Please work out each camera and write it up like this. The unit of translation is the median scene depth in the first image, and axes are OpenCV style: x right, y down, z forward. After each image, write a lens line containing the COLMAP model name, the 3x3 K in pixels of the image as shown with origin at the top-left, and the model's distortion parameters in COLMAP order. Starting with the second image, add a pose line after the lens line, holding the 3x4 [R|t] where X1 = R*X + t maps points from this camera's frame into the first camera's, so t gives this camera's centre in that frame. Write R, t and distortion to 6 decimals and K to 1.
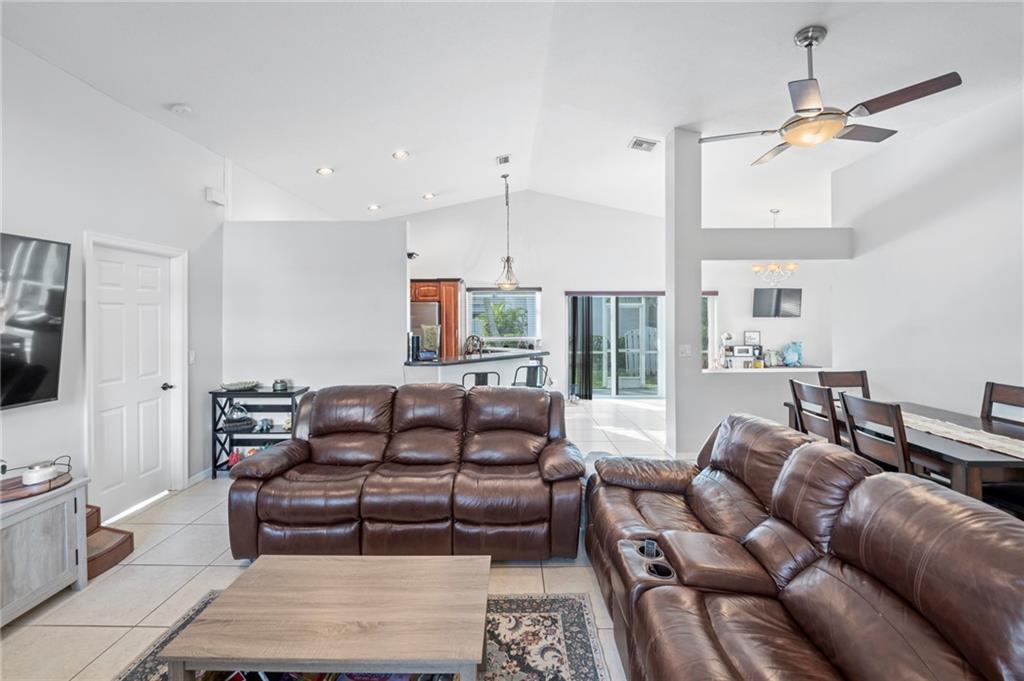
lens RADIAL K [[419.2, 0, 513.3], [0, 419.2, 316.4], [0, 0, 1]] dist [-0.000178, -0.000176]
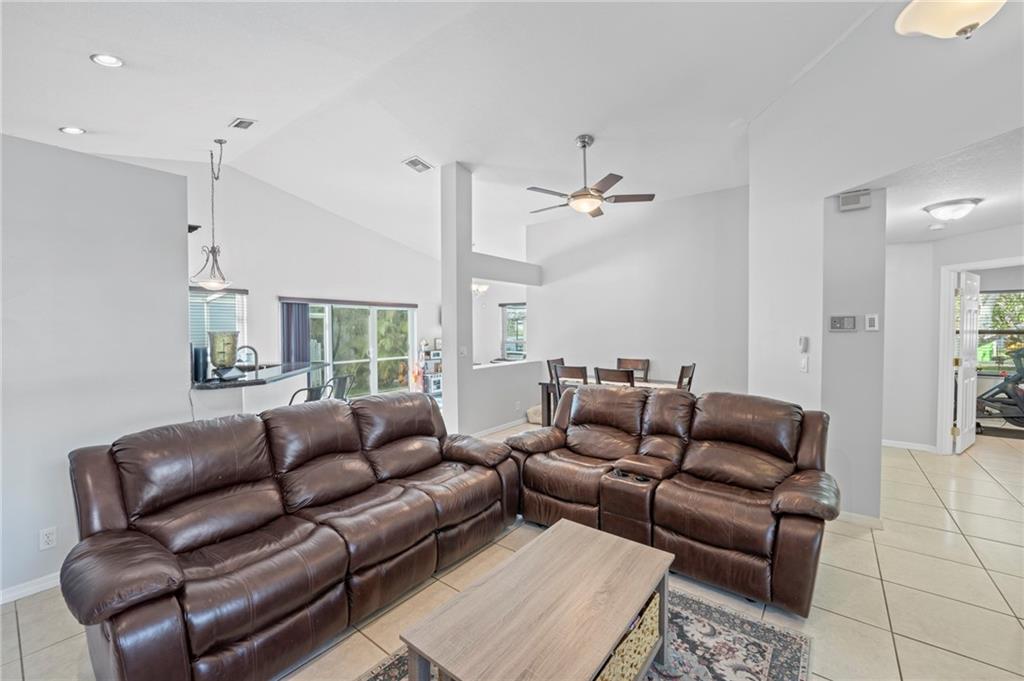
lens RADIAL K [[413.5, 0, 504.0], [0, 413.5, 336.7], [0, 0, 1]] dist [-0.000395, -0.000218]
pose [[0.622580, -0.016458, 0.782383, -0.427940], [0.004916, 0.999841, 0.017120, 0.018553], [-0.782540, -0.006813, 0.622562, 0.168743]]
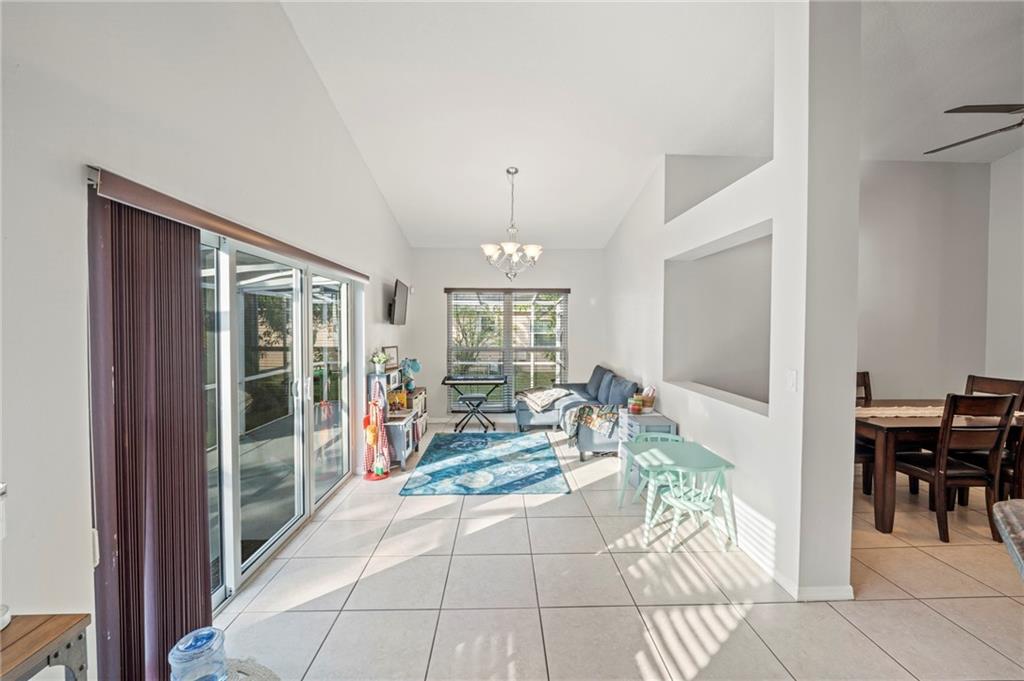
lens RADIAL K [[413.5, 0, 504.0], [0, 413.5, 336.7], [0, 0, 1]] dist [-0.000395, -0.000218]
pose [[-0.012151, -0.022138, 0.999681, -0.081594], [0.003395, 0.999748, 0.022180, 0.011459], [-0.999920, 0.003663, -0.012073, 1.378489]]
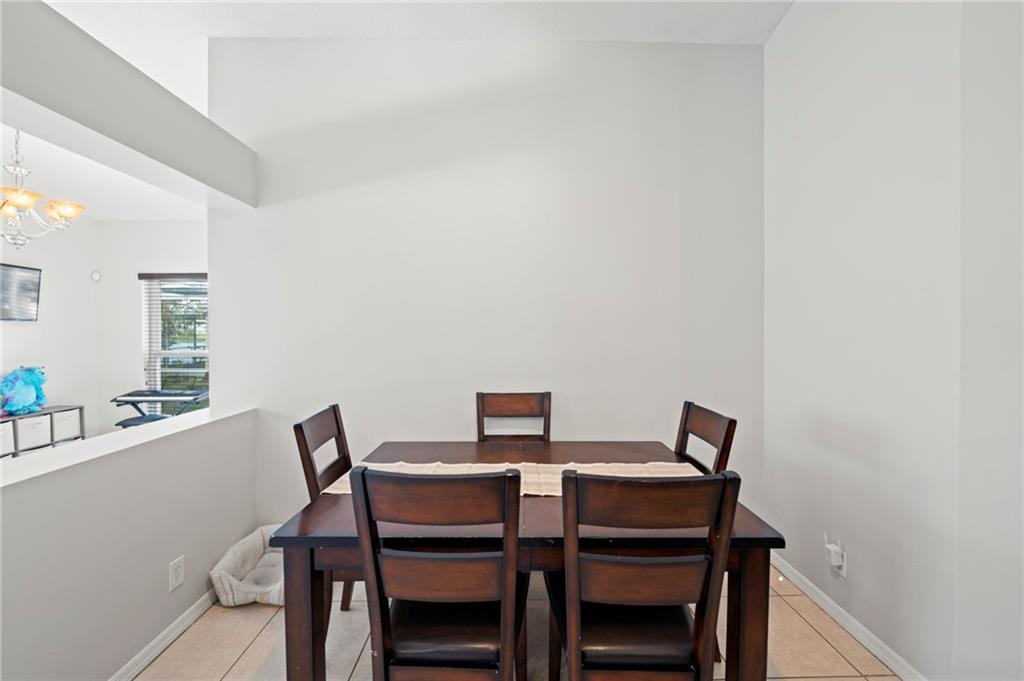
lens RADIAL K [[422.9, 0, 491.8], [0, 422.9, 335.5], [0, 0, 1]] dist [-0.000600, -0.000134]
pose [[0.032119, -0.009545, 0.999438, 0.252575], [0.007111, 0.999931, 0.009321, 0.031769], [-0.999459, 0.006807, 0.032185, 0.648299]]
